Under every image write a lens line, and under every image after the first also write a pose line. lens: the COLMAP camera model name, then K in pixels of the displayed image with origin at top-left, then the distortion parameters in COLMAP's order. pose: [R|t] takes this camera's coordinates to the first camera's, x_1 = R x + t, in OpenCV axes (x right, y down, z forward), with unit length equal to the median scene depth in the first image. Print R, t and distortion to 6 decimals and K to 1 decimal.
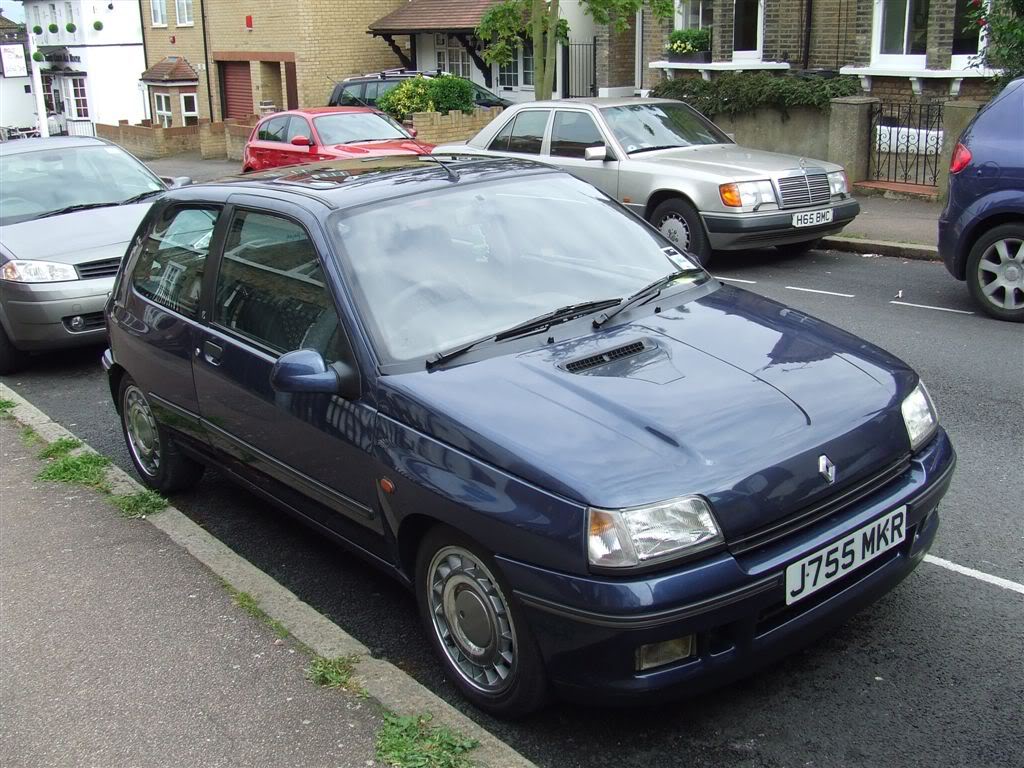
lens RADIAL K [[1129.6, 0, 512.0], [0, 1129.6, 384.0], [0, 0, 1]] dist [-0.101964, 0.016021]
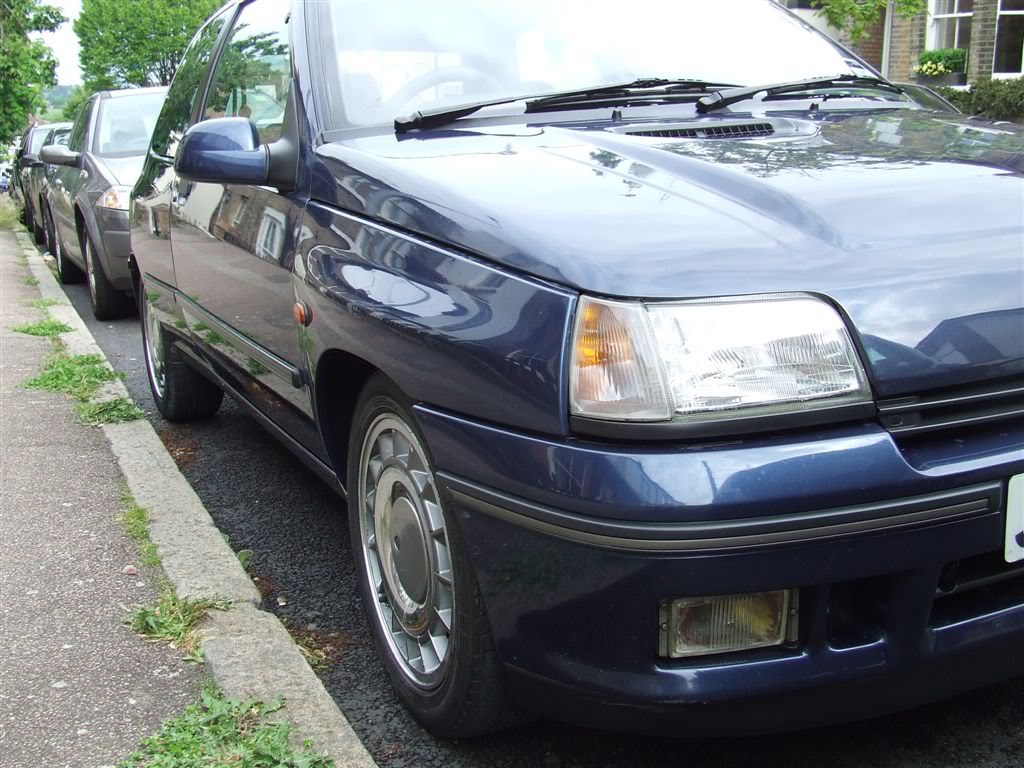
lens RADIAL K [[1126.3, 0, 512.0], [0, 1126.3, 384.0], [0, 0, 1]] dist [-0.107843, 0.150469]
pose [[0.976548, 0.070964, -0.203266, 0.119671], [-0.083192, 0.995163, -0.052248, 0.148994], [0.198575, 0.067932, 0.977728, 0.451119]]
